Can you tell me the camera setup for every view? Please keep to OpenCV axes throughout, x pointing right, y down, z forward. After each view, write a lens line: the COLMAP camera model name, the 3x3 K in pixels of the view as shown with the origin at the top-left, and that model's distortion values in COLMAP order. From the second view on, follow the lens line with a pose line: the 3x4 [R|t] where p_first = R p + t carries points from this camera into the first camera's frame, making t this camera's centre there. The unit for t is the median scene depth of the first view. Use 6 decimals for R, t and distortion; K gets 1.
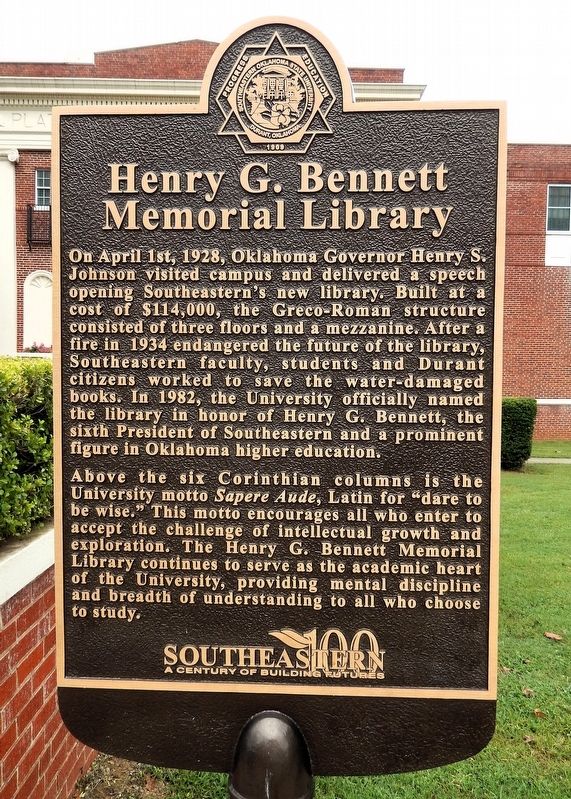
lens RADIAL K [[676.6, 0, 285.5], [0, 676.6, 399.5], [0, 0, 1]] dist [0.005883, 0.002871]
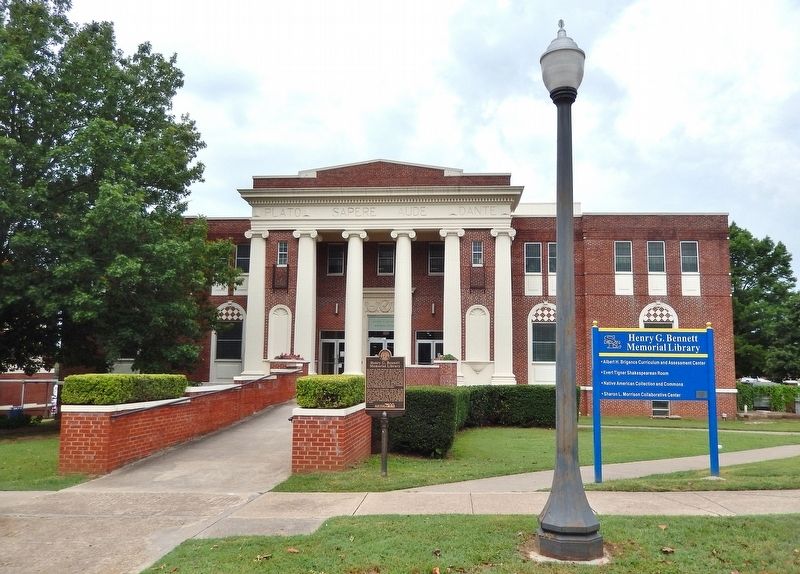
lens RADIAL K [[625.9, 0, 423.8], [0, 625.9, 309.5], [0, 0, 1]] dist [0.011929, 0.002553]
pose [[0.998047, -0.013787, -0.060930, 0.057312], [0.005180, 0.990247, -0.139228, 0.022354], [0.062255, 0.138640, 0.988384, -0.403249]]
